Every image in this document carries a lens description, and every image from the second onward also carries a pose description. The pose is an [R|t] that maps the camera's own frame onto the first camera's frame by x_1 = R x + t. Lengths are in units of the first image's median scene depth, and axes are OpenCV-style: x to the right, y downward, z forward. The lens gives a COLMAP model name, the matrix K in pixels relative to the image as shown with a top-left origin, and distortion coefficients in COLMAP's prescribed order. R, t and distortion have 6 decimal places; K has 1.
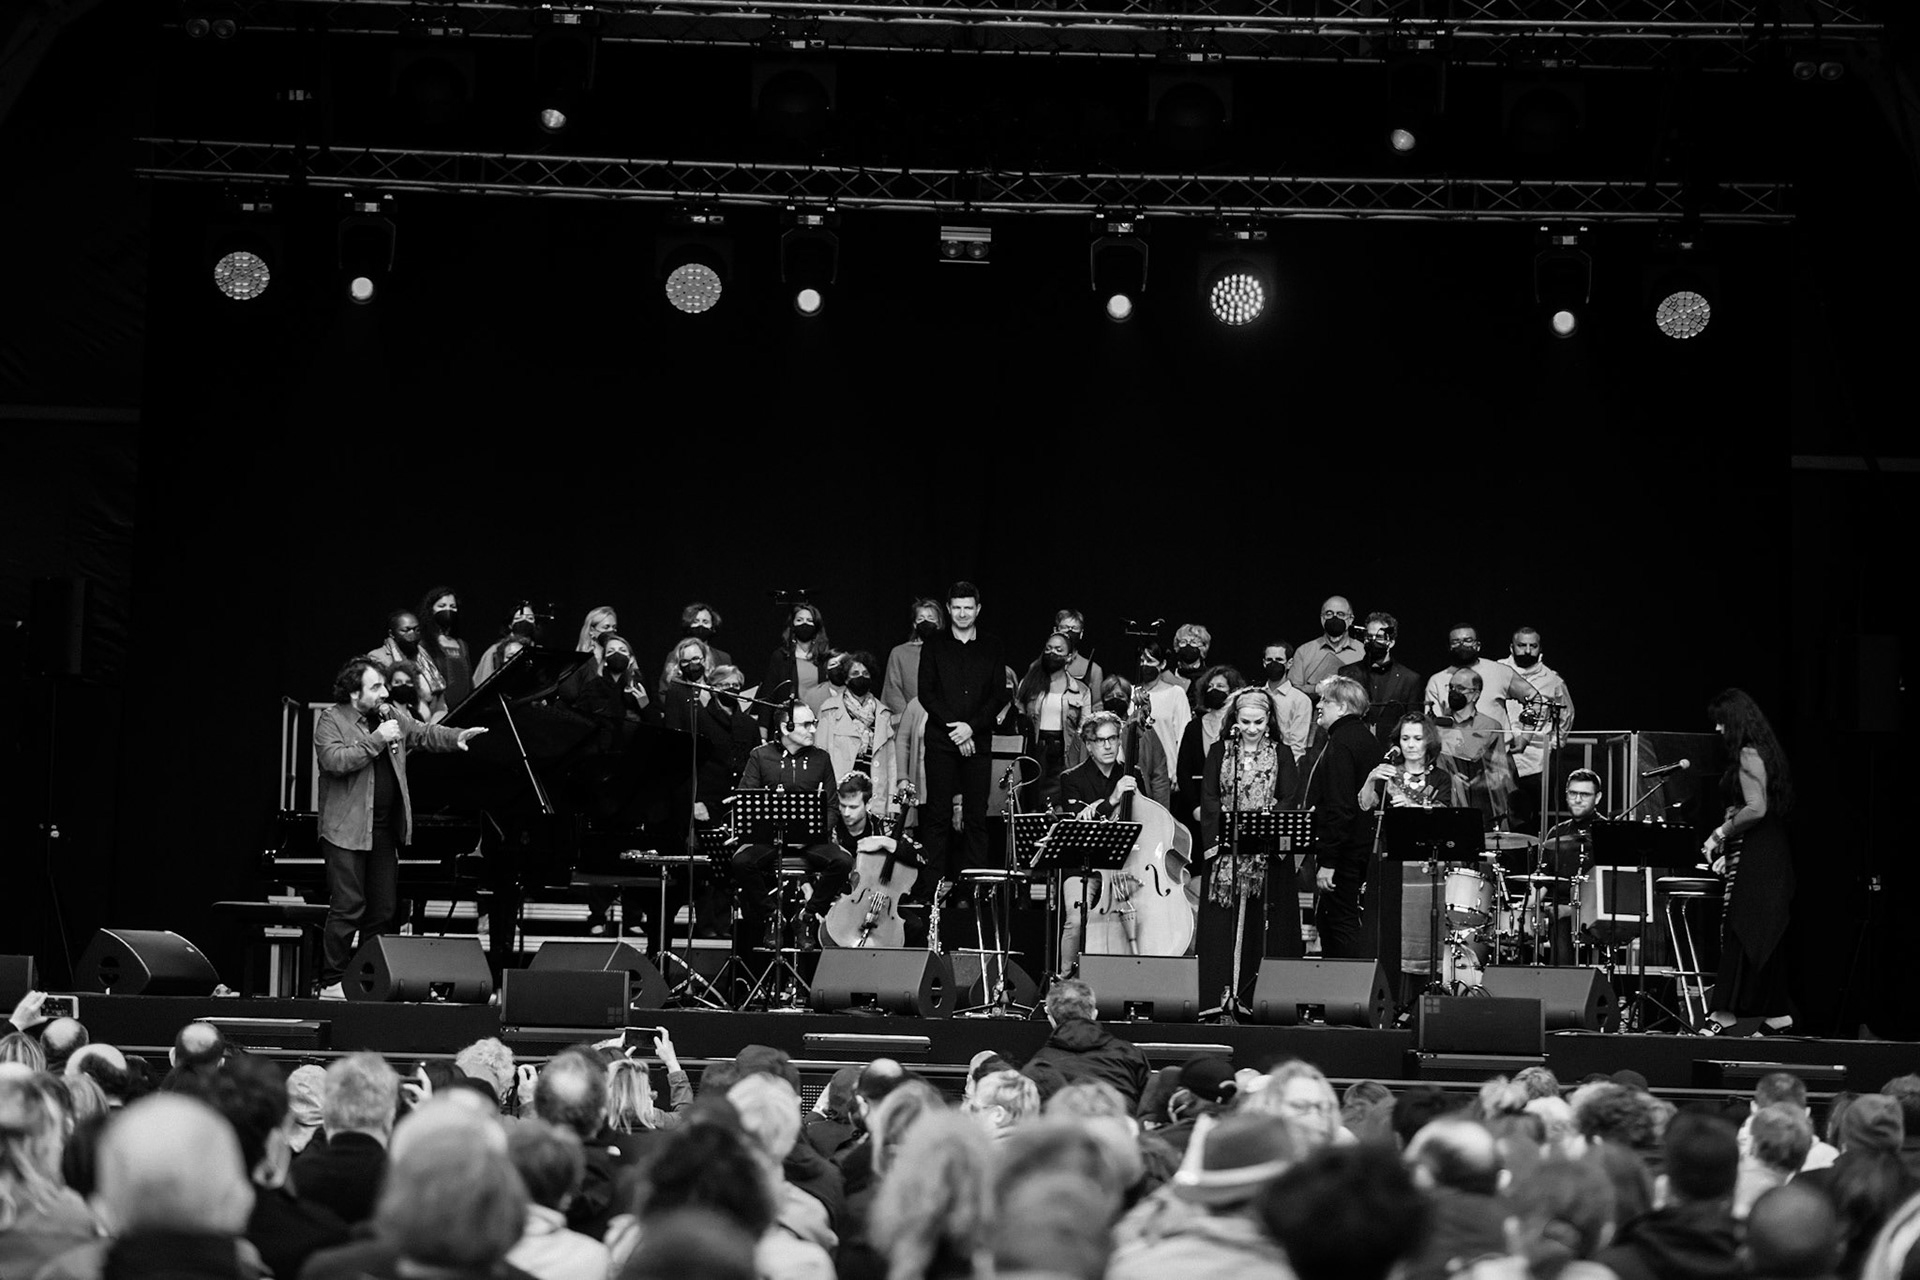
lens RADIAL K [[6929.8, 0, 960.0], [0, 6929.8, 640.0], [0, 0, 1]] dist [0.019305, -4.313225]
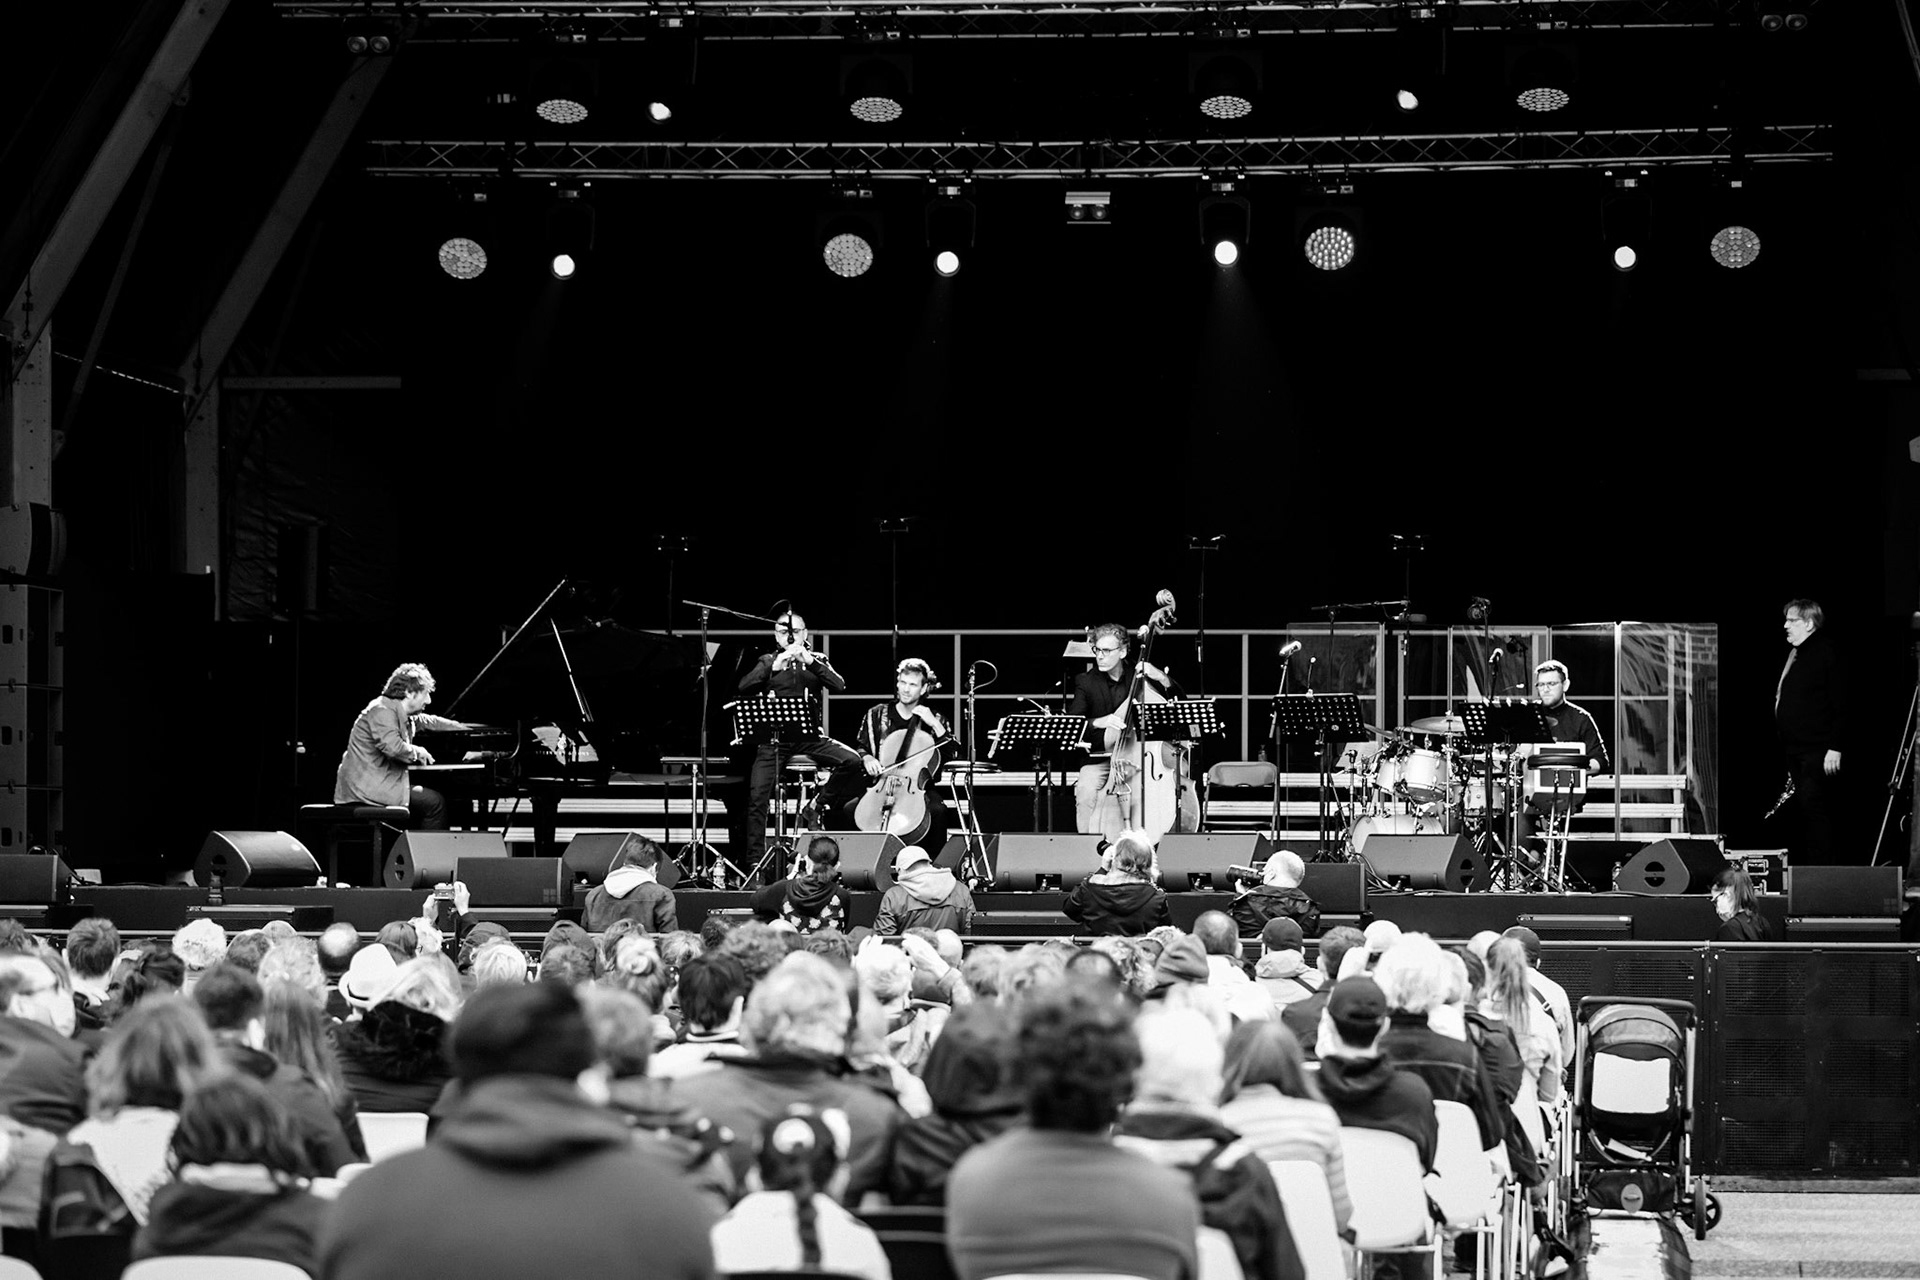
lens RADIAL K [[6236.3, 0, 960.0], [0, 6236.3, 640.0], [0, 0, 1]] dist [-0.070523, -0.621476]
pose [[0.988924, -0.027768, -0.145805, 0.125942], [0.029370, 0.999529, 0.008849, 0.003599], [0.145491, -0.013033, 0.989274, -0.005508]]
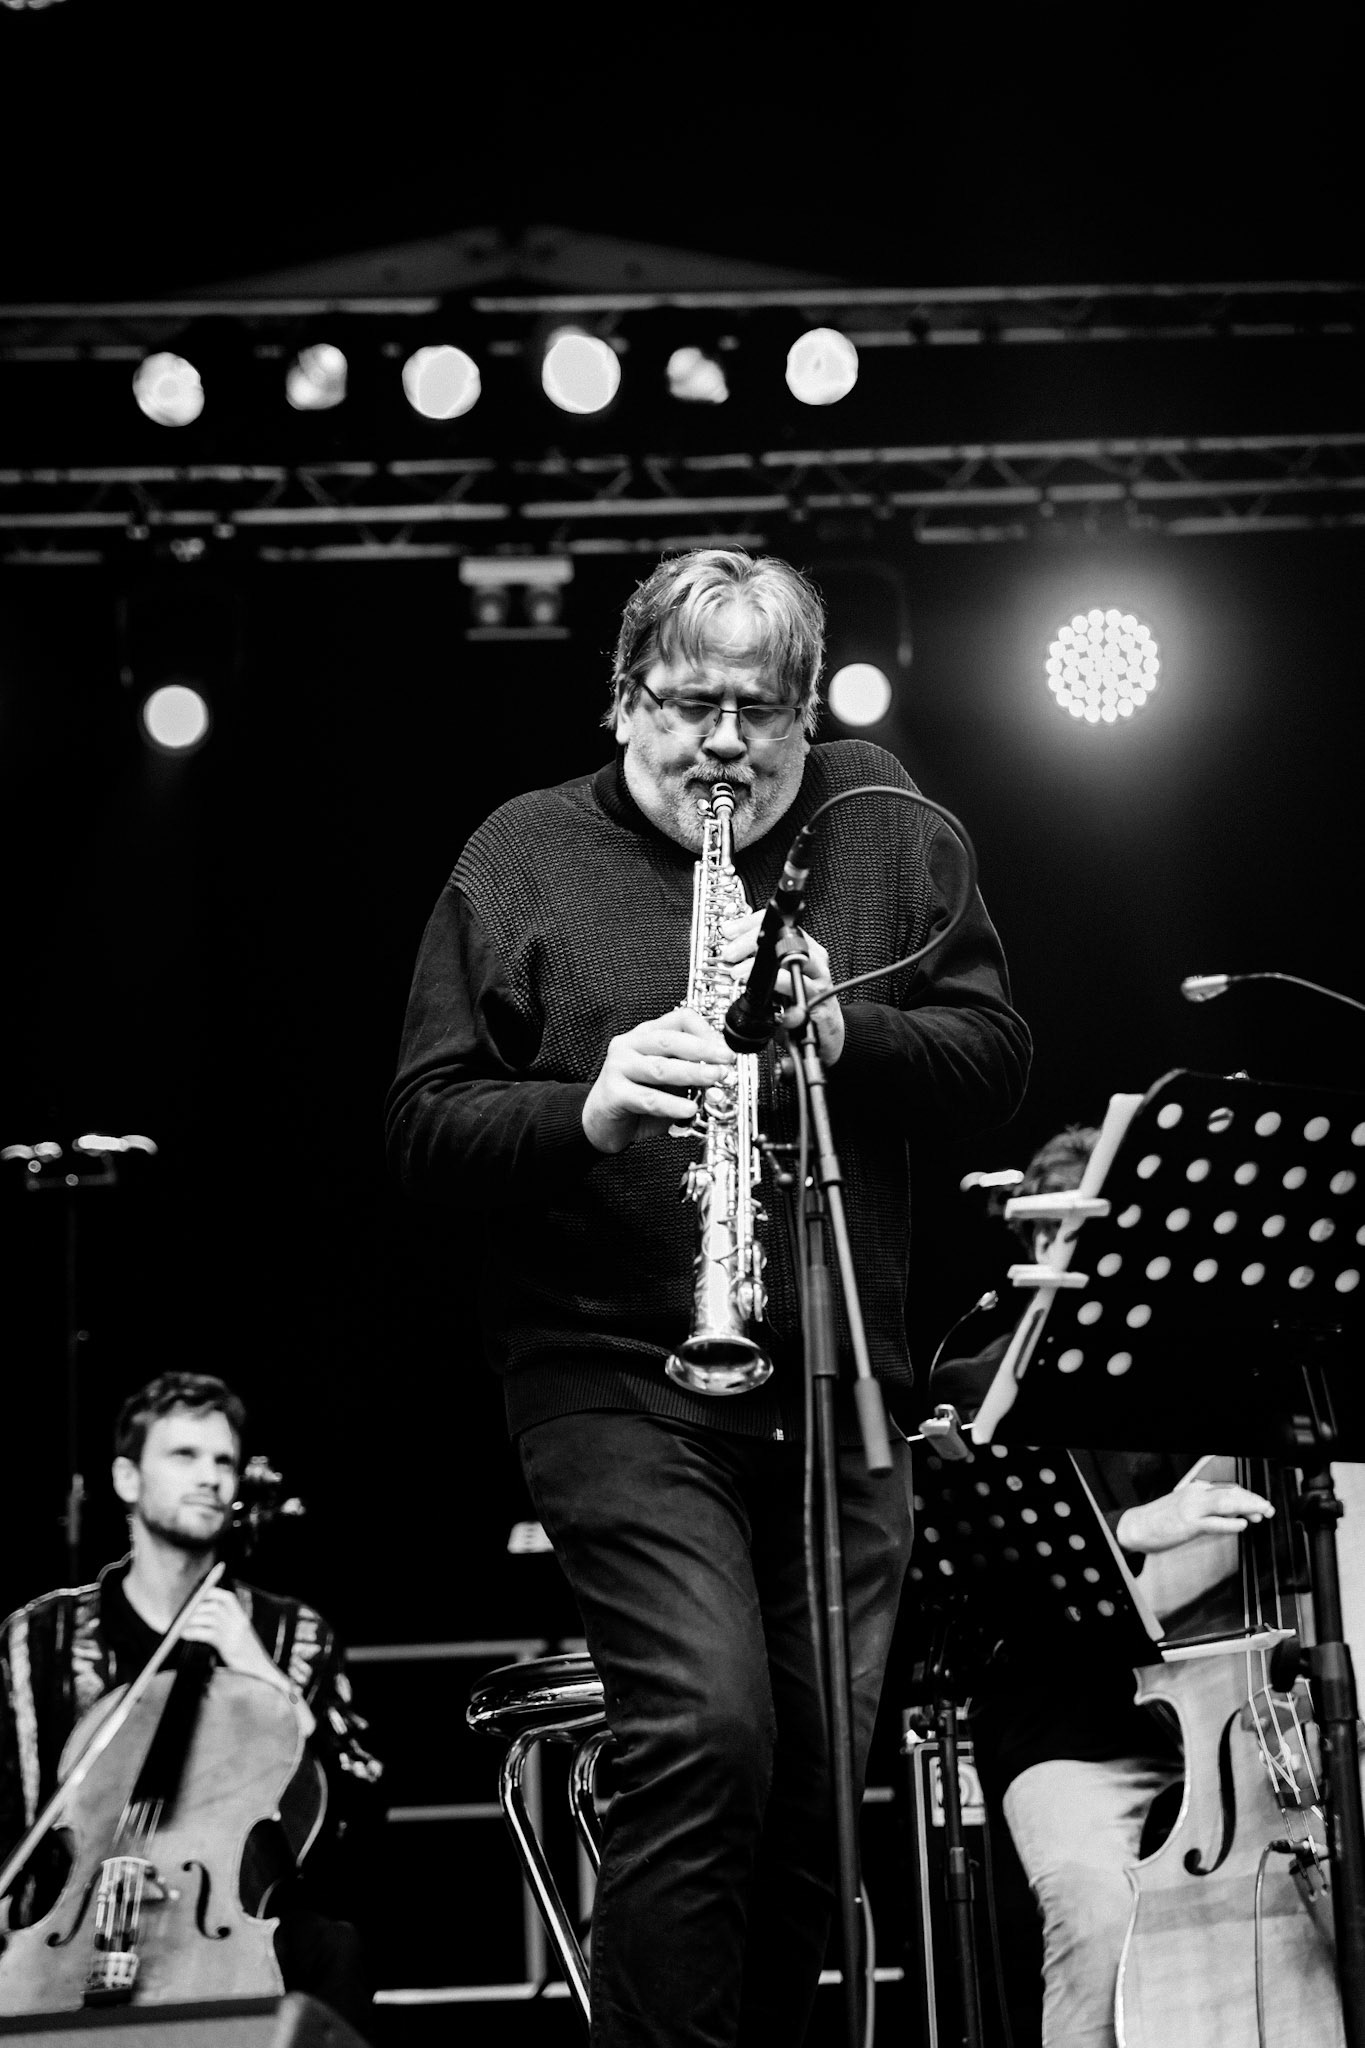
lens RADIAL K [[4056.9, 0, 682.5], [0, 4056.9, 1024.0], [0, 0, 1]] dist [0.035175, 0.066980]
pose [[0.997603, -0.060284, 0.033966, 0.000902], [0.066599, 0.969713, -0.234990, 0.036567], [-0.018771, 0.236689, 0.971404, 0.740726]]
